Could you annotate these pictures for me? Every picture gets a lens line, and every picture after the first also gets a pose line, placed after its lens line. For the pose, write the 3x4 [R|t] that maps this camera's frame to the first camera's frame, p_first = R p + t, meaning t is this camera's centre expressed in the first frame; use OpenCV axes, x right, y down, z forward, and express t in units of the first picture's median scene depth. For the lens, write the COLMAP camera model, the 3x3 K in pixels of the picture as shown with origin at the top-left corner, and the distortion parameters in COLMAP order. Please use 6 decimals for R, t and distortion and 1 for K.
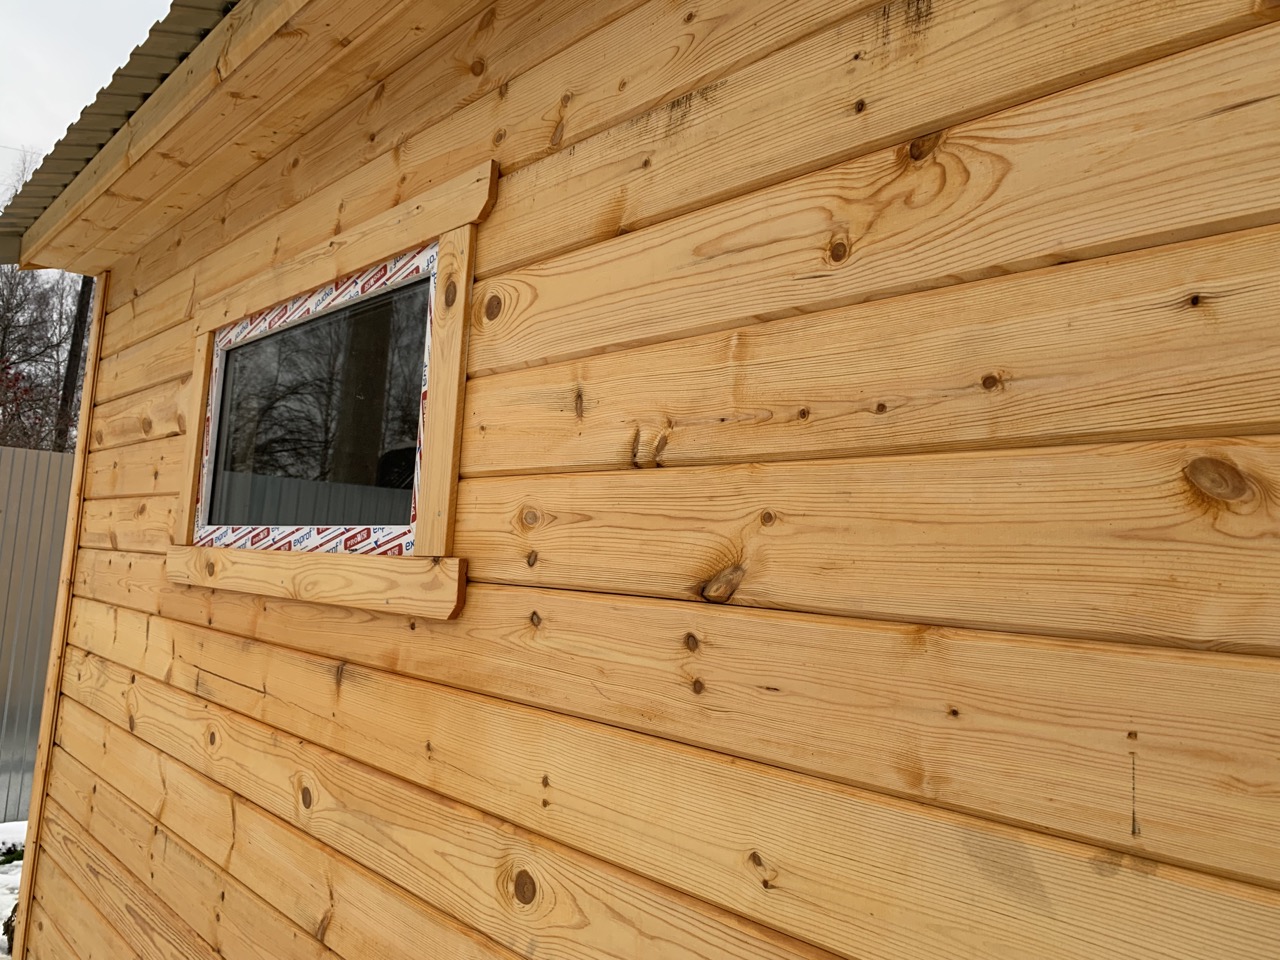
lens RADIAL K [[986.4, 0, 640.9], [0, 986.4, 425.5], [0, 0, 1]] dist [0.007970, -0.001651]
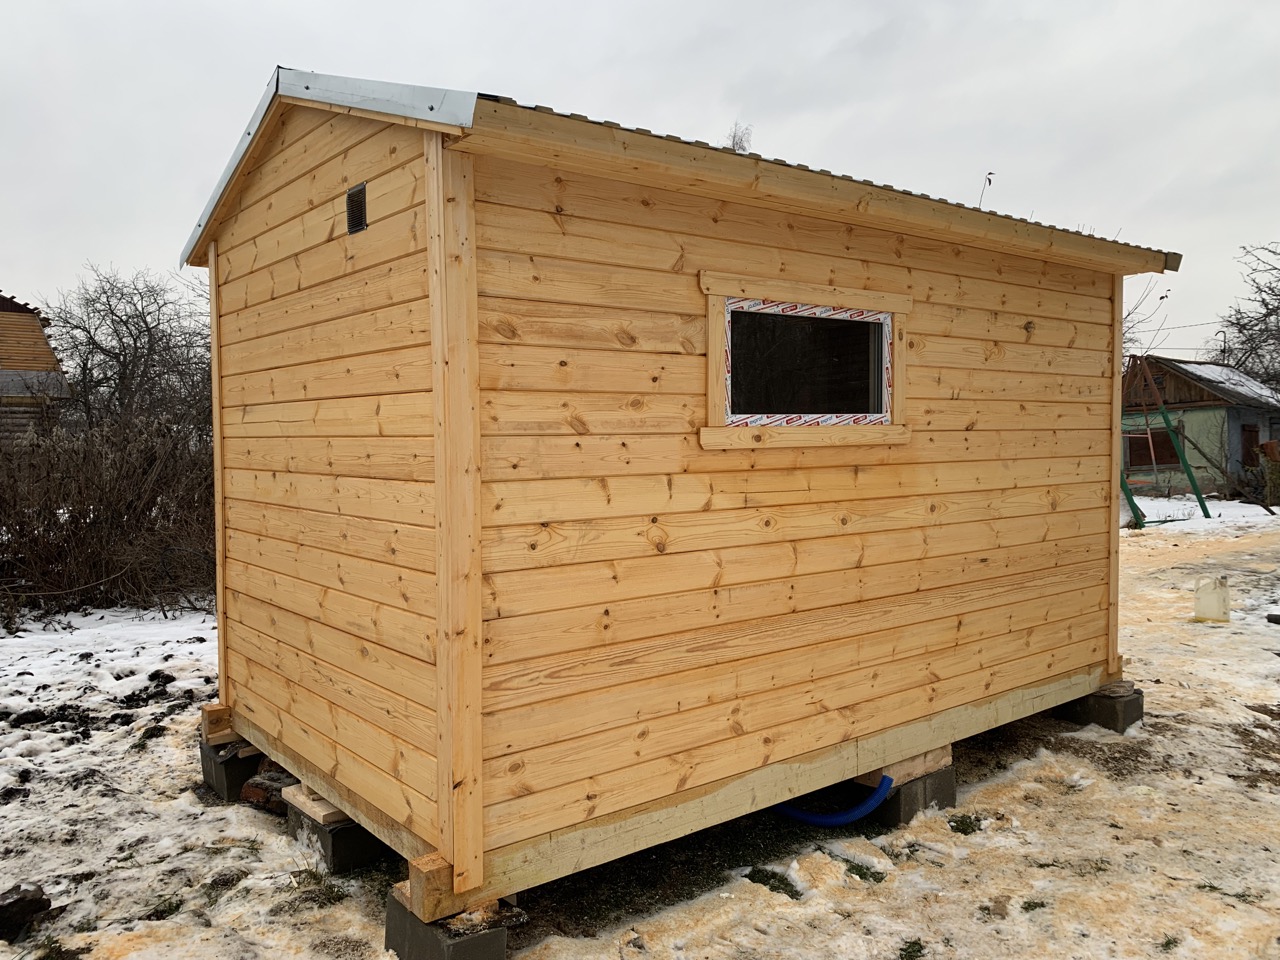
lens RADIAL K [[982.0, 0, 640.0], [0, 982.0, 480.0], [0, 0, 1]] dist [0.017175, -0.014909]
pose [[0.057250, -0.084028, 0.994817, -3.043630], [-0.112695, 0.989539, 0.090068, 0.110367], [-0.991979, -0.117268, 0.047181, 1.503176]]
